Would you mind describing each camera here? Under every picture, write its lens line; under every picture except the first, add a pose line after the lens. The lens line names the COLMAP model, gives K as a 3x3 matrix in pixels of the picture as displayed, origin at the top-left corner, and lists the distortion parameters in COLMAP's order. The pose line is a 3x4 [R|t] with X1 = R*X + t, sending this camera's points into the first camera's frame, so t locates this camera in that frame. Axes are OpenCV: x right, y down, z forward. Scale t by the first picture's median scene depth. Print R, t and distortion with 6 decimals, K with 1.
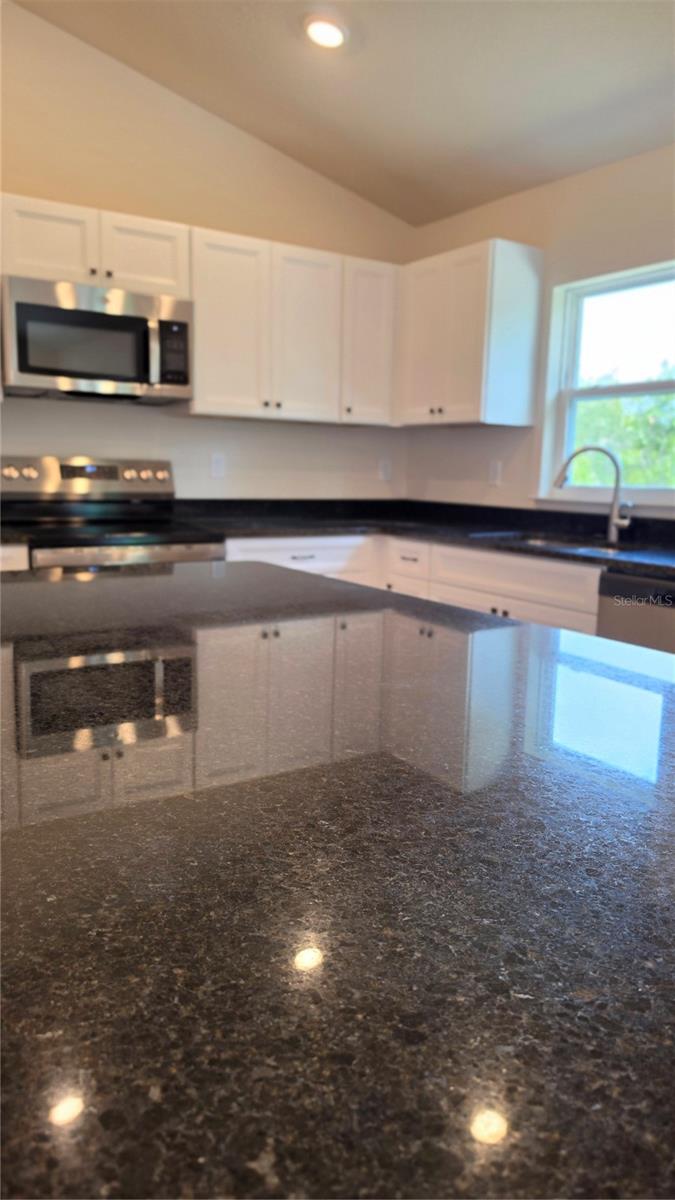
lens RADIAL K [[842.3, 0, 344.0], [0, 842.3, 599.7], [0, 0, 1]] dist [0.044285, -0.043714]
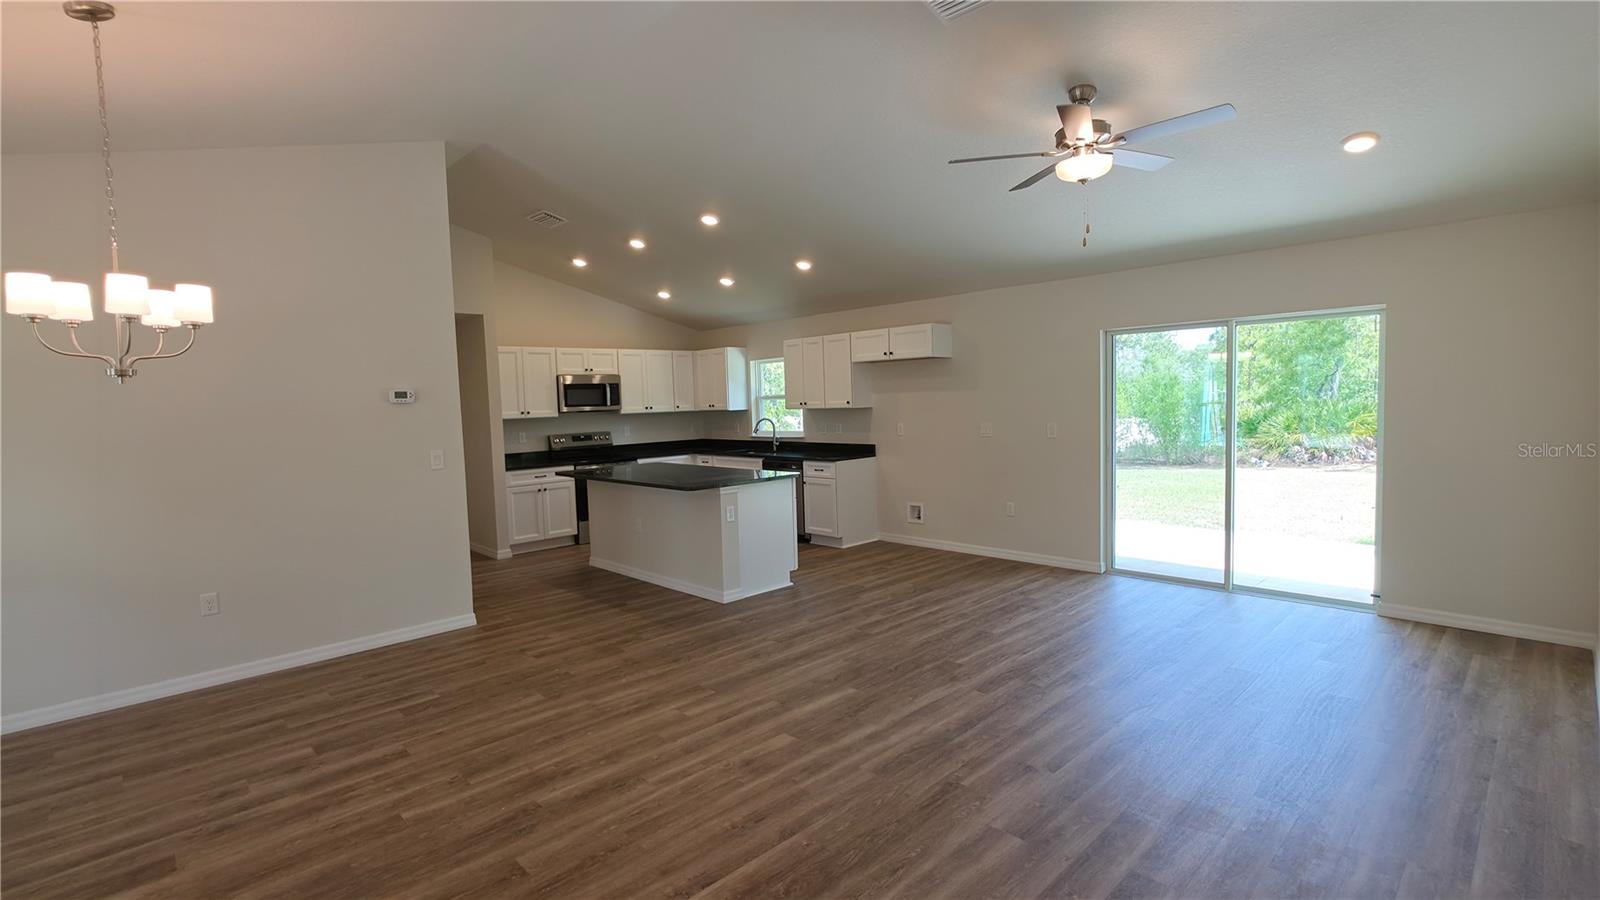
lens RADIAL K [[742.9, 0, 787.4], [0, 742.9, 444.2], [0, 0, 1]] dist [-0.001462, 0.001781]
pose [[0.984648, -0.068190, 0.160680, -0.043847], [0.083682, 0.992264, -0.091705, 0.143146], [-0.153184, 0.103743, 0.982737, -1.472864]]
